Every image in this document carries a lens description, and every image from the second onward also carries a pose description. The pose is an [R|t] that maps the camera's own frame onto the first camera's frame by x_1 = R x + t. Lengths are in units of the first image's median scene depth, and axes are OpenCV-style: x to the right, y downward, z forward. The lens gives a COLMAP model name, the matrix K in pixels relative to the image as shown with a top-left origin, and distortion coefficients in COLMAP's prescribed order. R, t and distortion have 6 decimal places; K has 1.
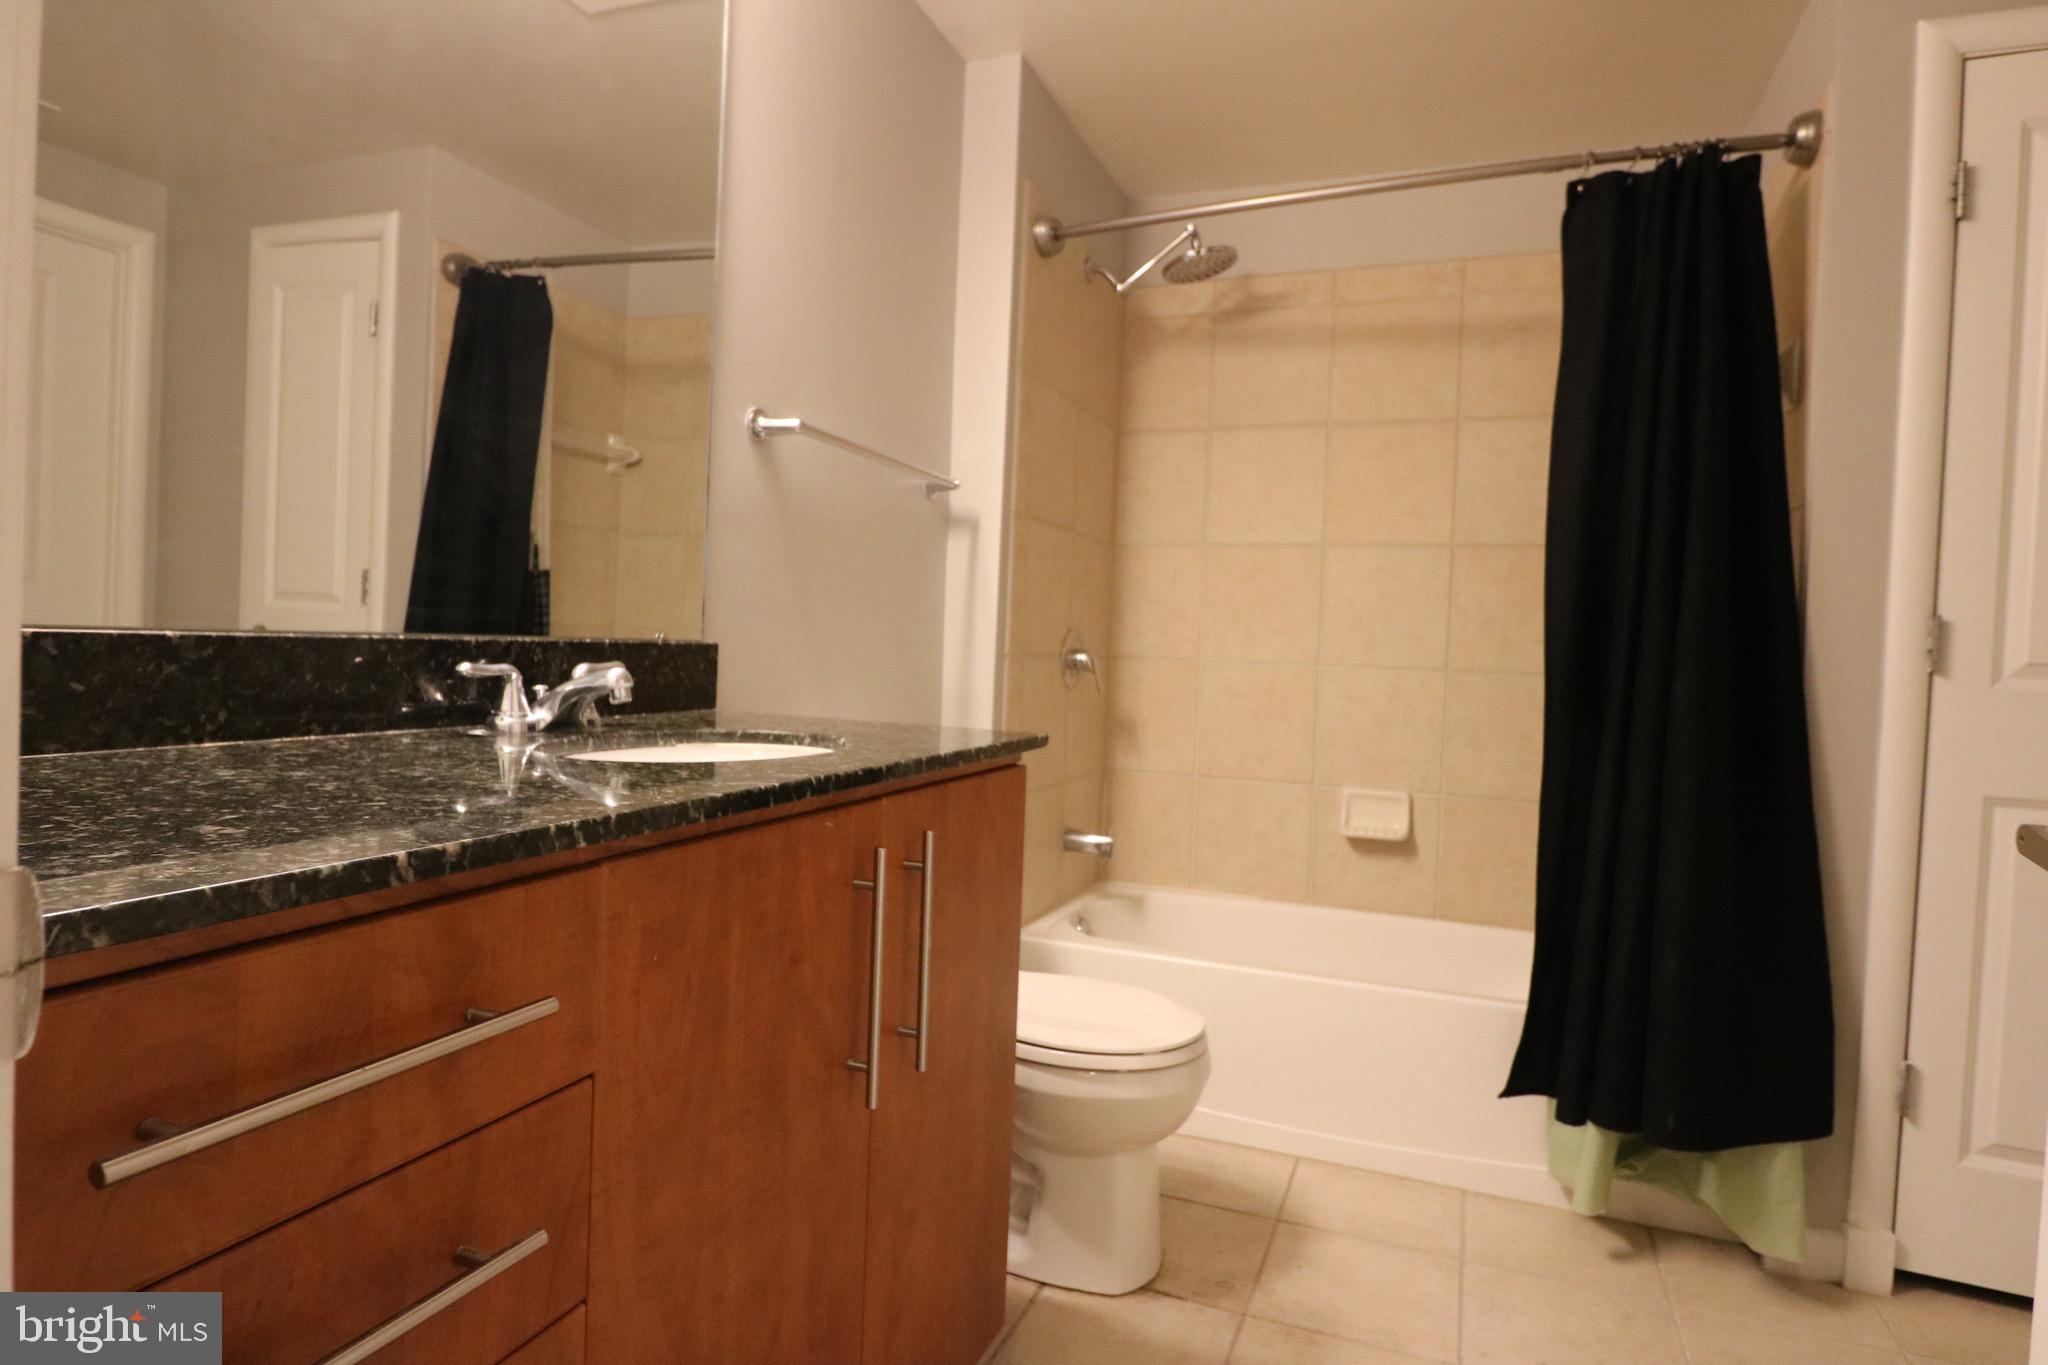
lens RADIAL K [[1129.9, 0, 1024.0], [0, 1129.9, 682.5], [0, 0, 1]] dist [-0.001798, -0.000369]
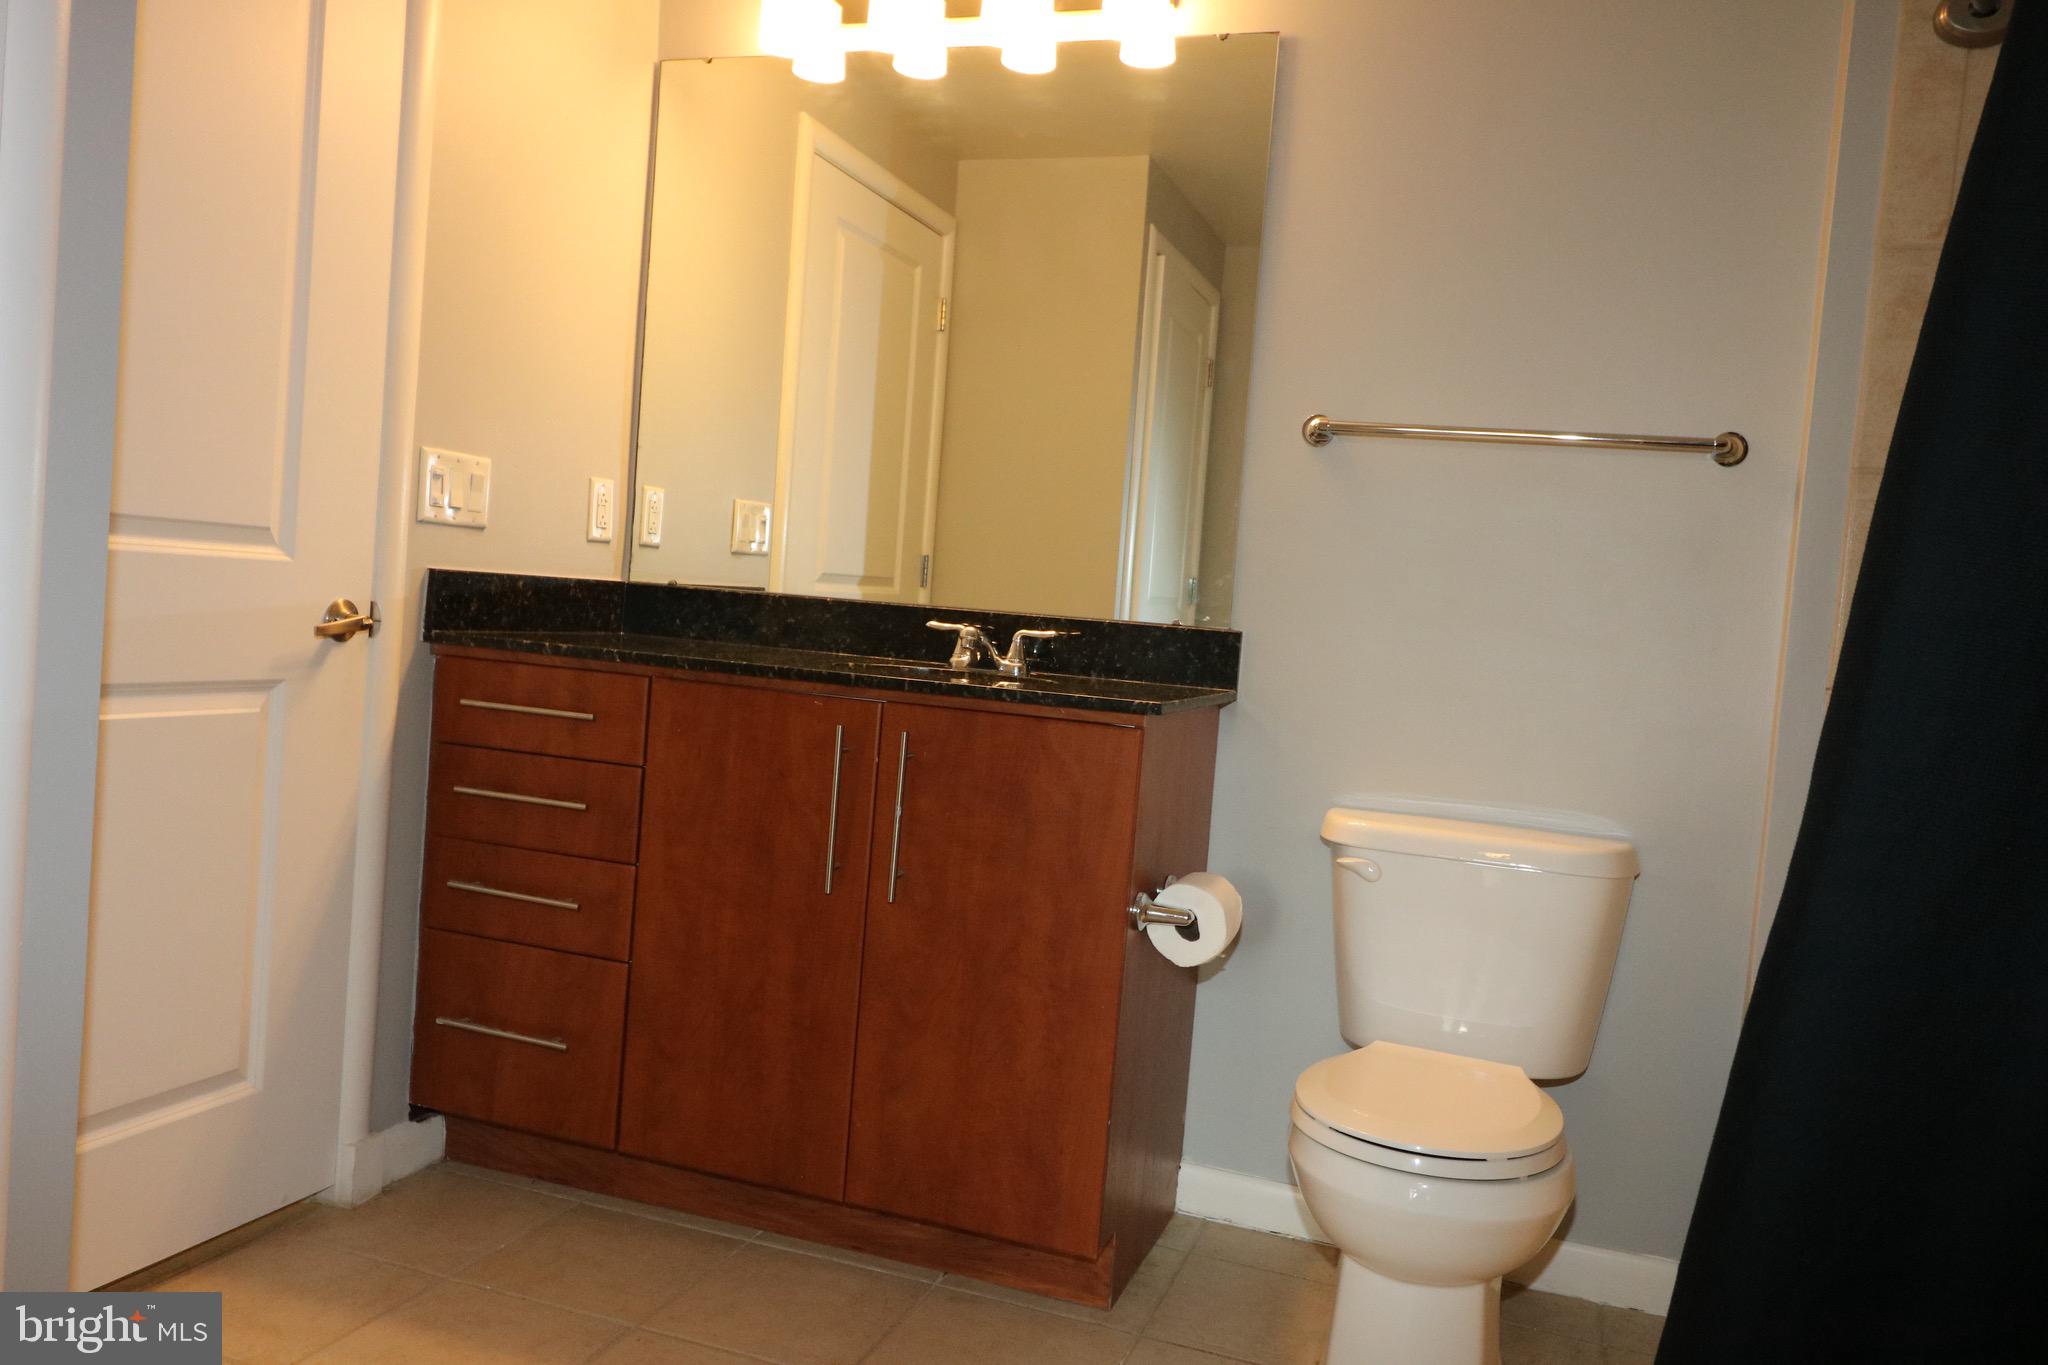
lens RADIAL K [[1618.3, 0, 977.7], [0, 1618.3, 679.9], [0, 0, 1]] dist [0.000952, -0.000777]
pose [[0.033662, 0.019475, -0.999244, 1.835184], [-0.111881, 0.993599, 0.015596, 0.022936], [0.993151, 0.111271, 0.035625, 0.955757]]
